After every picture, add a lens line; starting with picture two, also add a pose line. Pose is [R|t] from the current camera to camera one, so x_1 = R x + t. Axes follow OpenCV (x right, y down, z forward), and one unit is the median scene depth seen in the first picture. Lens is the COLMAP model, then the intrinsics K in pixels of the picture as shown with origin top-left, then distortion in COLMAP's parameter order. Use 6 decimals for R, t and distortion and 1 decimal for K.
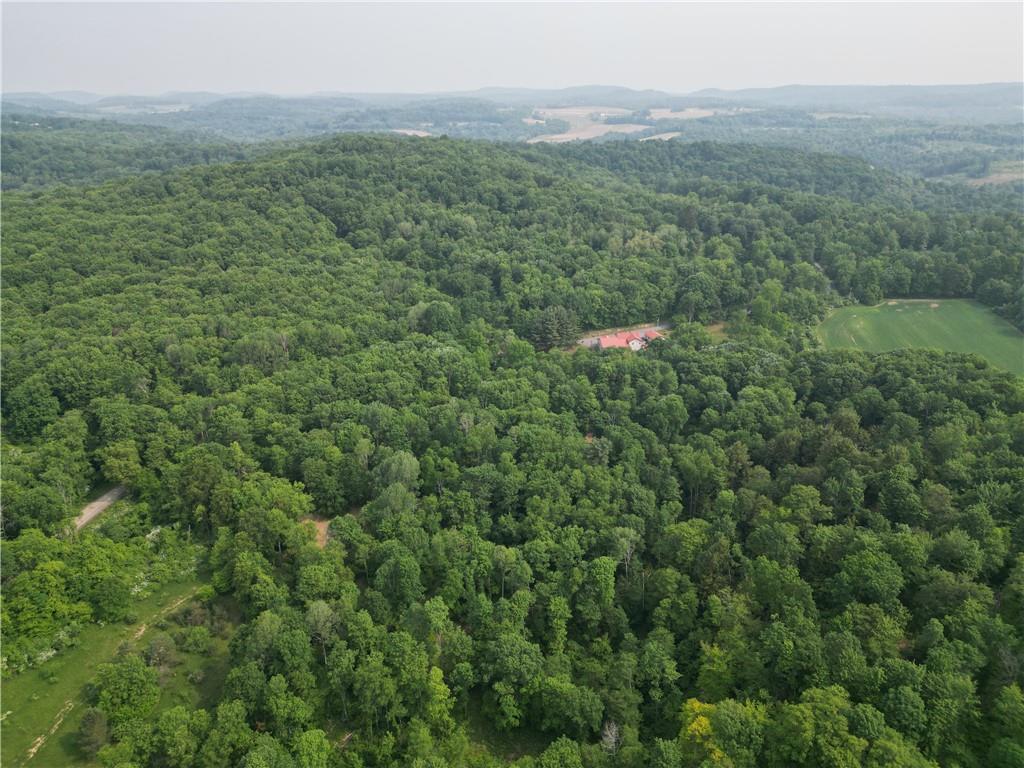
lens RADIAL K [[719.1, 0, 512.0], [0, 719.1, 384.0], [0, 0, 1]] dist [0.006944, 0.001914]
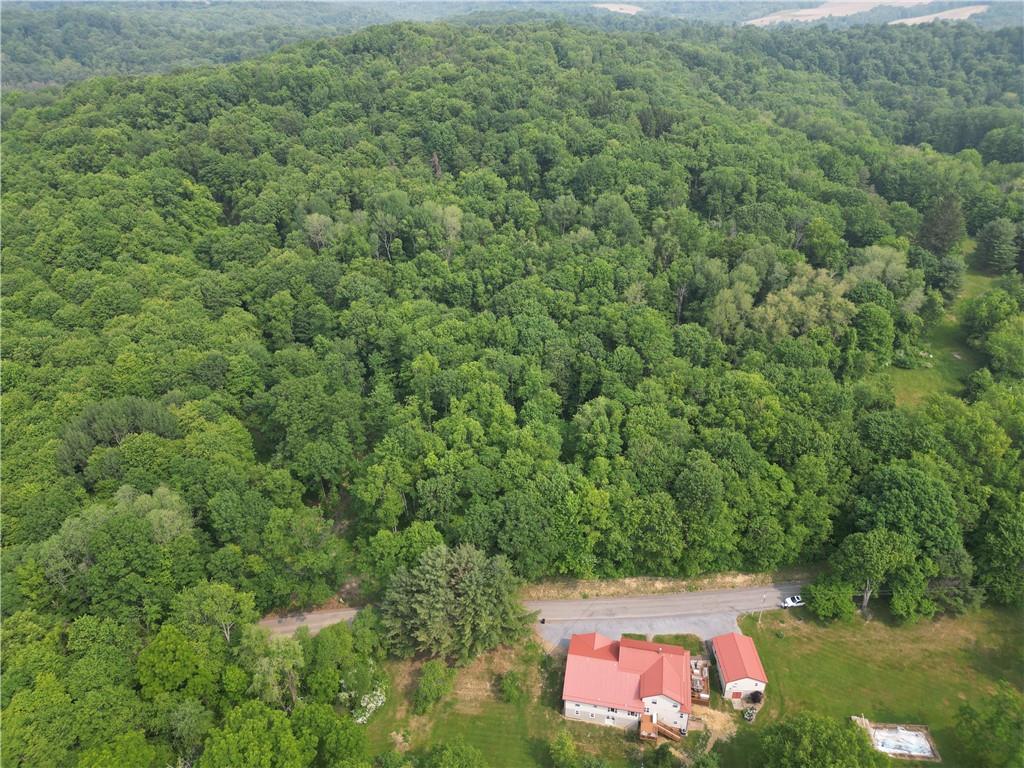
lens RADIAL K [[719.1, 0, 512.0], [0, 719.1, 384.0], [0, 0, 1]] dist [0.006944, 0.001914]
pose [[0.951138, 0.143824, -0.273223, 0.139068], [-0.101656, 0.981419, 0.162734, -0.200637], [0.291551, -0.127008, 0.948086, 0.529510]]
